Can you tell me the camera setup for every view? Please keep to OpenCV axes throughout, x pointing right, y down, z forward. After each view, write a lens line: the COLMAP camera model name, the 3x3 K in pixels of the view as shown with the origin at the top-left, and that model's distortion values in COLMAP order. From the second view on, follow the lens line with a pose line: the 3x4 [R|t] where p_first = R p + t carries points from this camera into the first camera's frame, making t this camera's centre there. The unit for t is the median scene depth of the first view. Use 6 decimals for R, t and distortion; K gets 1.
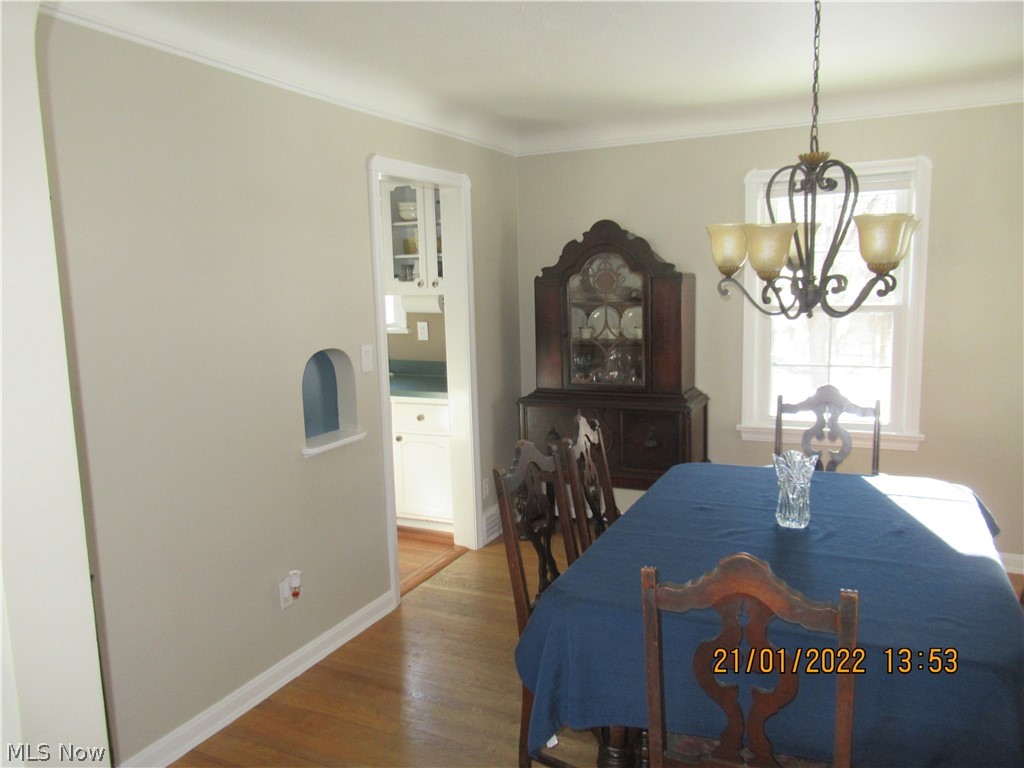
lens RADIAL K [[767.5, 0, 509.6], [0, 767.5, 383.9], [0, 0, 1]] dist [0.009151, 0.004341]
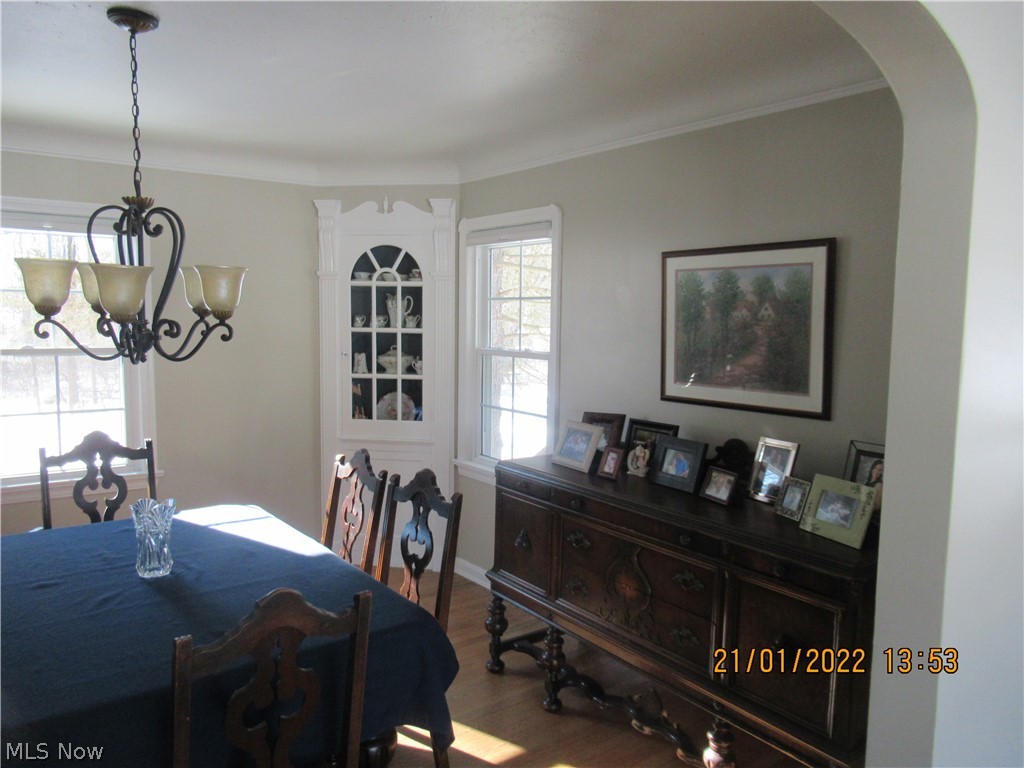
lens RADIAL K [[767.5, 0, 510.6], [0, 767.5, 387.3], [0, 0, 1]] dist [0.009151, 0.004341]
pose [[0.468983, -0.048939, 0.881850, -0.252713], [0.089389, 0.995967, 0.007733, -0.018569], [-0.878672, 0.075201, 0.471466, 0.118686]]
